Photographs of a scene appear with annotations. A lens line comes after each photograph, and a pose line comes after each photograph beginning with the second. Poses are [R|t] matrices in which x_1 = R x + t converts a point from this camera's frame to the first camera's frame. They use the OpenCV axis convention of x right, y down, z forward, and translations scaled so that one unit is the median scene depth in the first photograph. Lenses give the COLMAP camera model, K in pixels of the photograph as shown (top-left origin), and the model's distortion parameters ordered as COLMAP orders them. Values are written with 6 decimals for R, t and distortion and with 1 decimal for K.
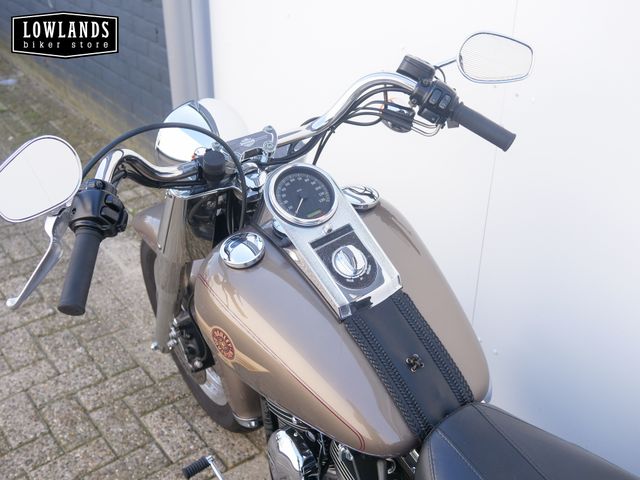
lens RADIAL K [[748.4, 0, 319.7], [0, 748.4, 239.5], [0, 0, 1]] dist [-0.017505, 0.000000]
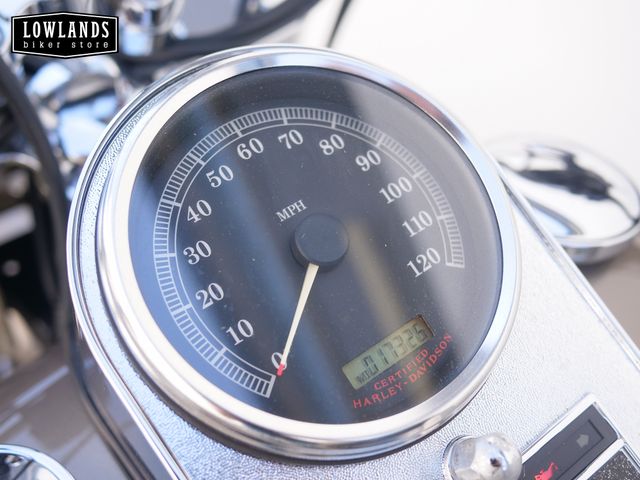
lens RADIAL K [[732.6, 0, 319.5], [0, 732.6, 240.0], [0, 0, 1]] dist [0.000178, 0.000000]
pose [[0.999154, -0.037161, 0.017600, -0.024013], [0.034321, 0.989451, 0.140745, -0.081648], [-0.022645, -0.140022, 0.989889, 0.825595]]
